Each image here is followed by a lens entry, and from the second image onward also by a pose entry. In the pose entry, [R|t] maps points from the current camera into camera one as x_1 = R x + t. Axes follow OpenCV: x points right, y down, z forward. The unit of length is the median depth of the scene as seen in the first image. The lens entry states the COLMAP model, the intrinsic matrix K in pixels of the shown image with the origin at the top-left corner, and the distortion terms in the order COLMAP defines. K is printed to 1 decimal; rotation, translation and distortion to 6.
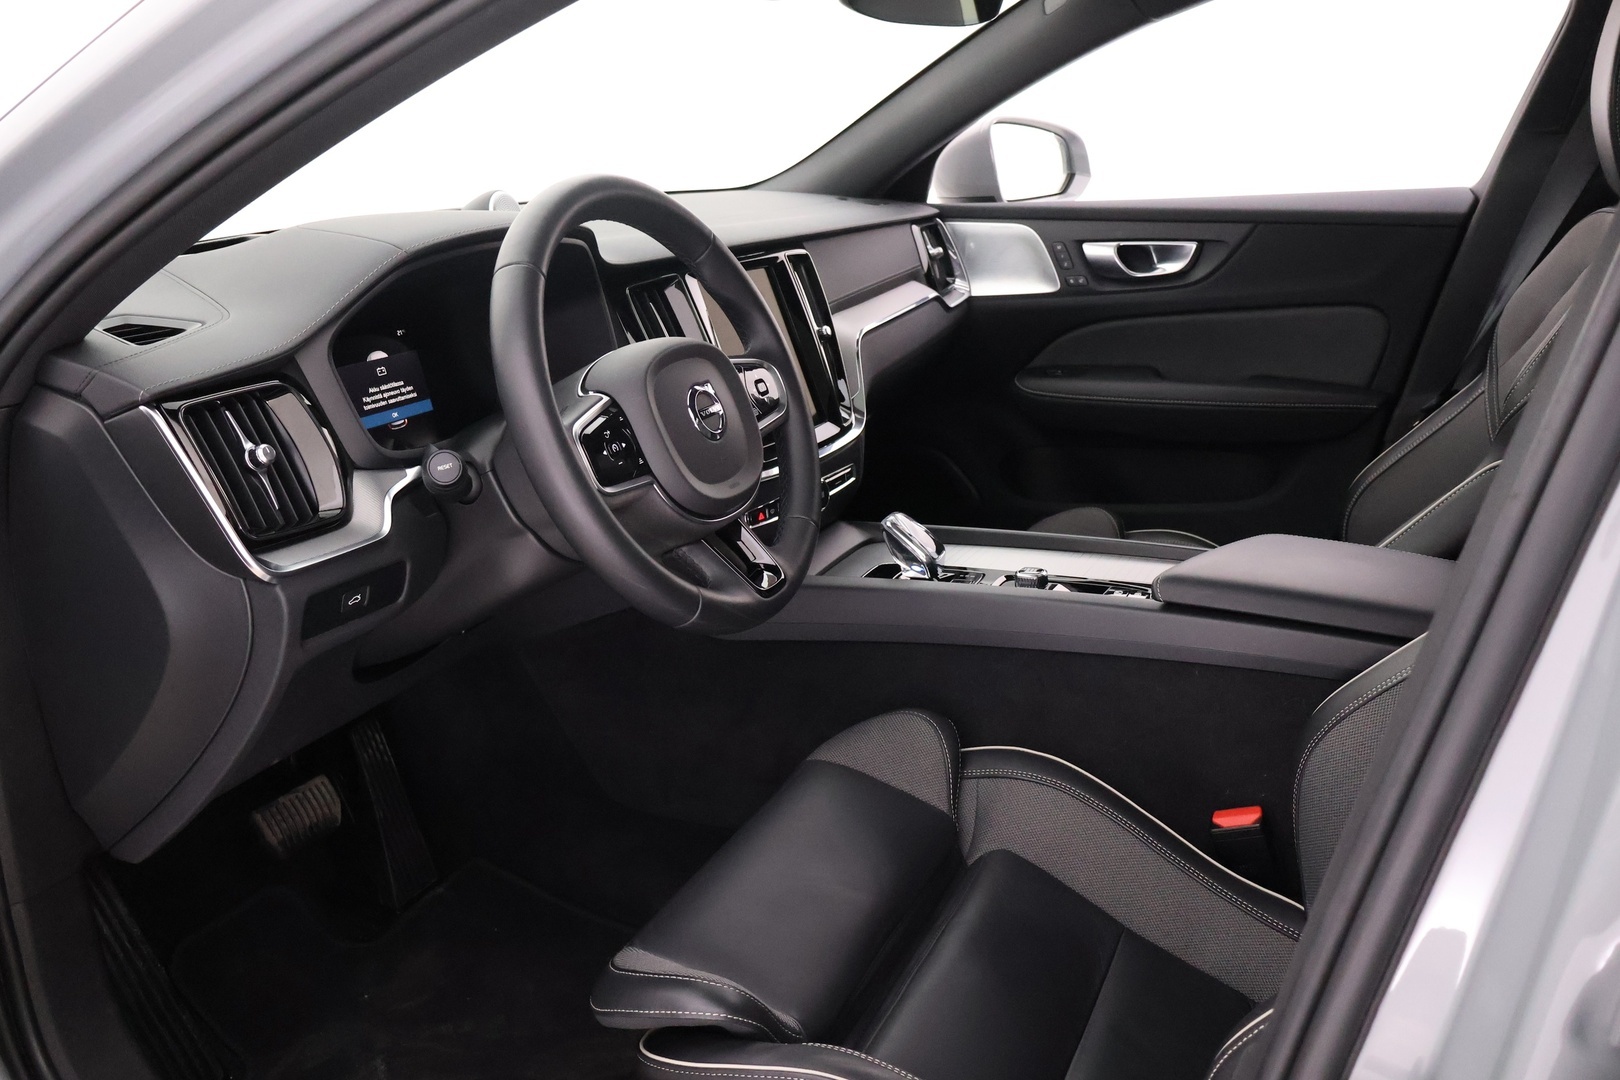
lens RADIAL K [[1360.6, 0, 810.0], [0, 1360.6, 540.0], [0, 0, 1]] dist [0.009204, -0.002624]
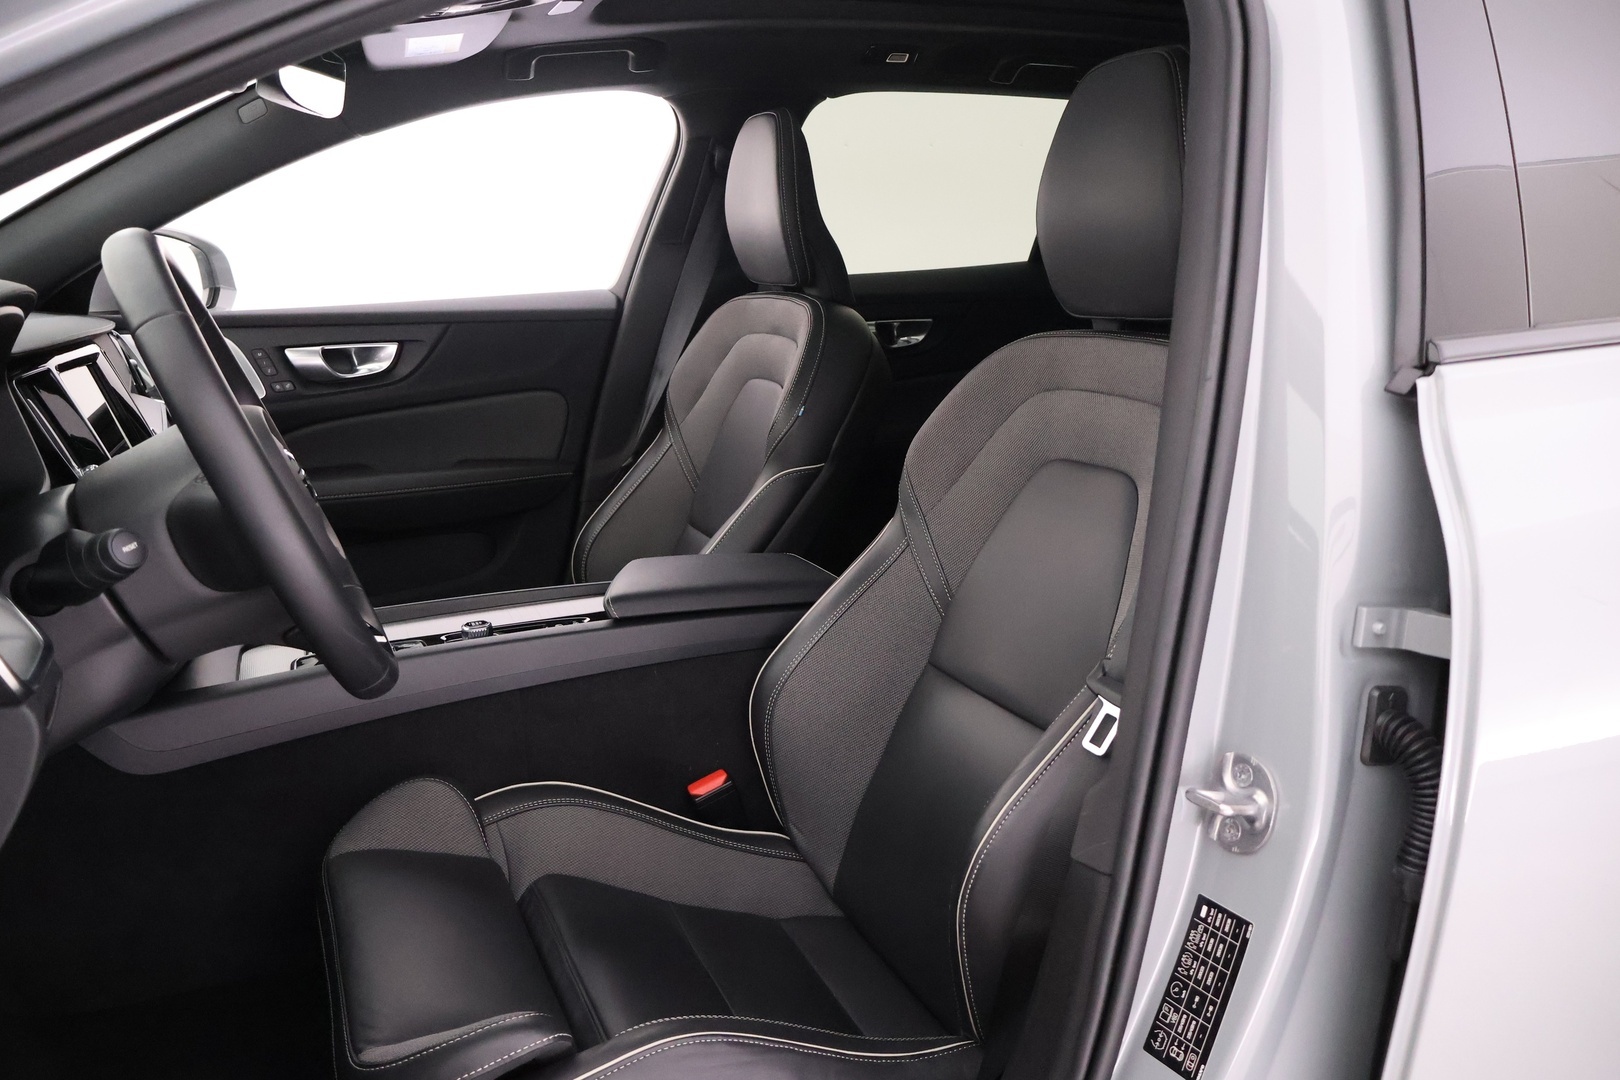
lens RADIAL K [[1360.6, 0, 810.0], [0, 1360.6, 540.0], [0, 0, 1]] dist [0.009204, -0.002624]
pose [[0.709322, -0.142315, 0.690369, -0.247960], [0.210893, 0.977391, -0.015200, 0.018744], [-0.672597, 0.156376, 0.723298, 0.026147]]
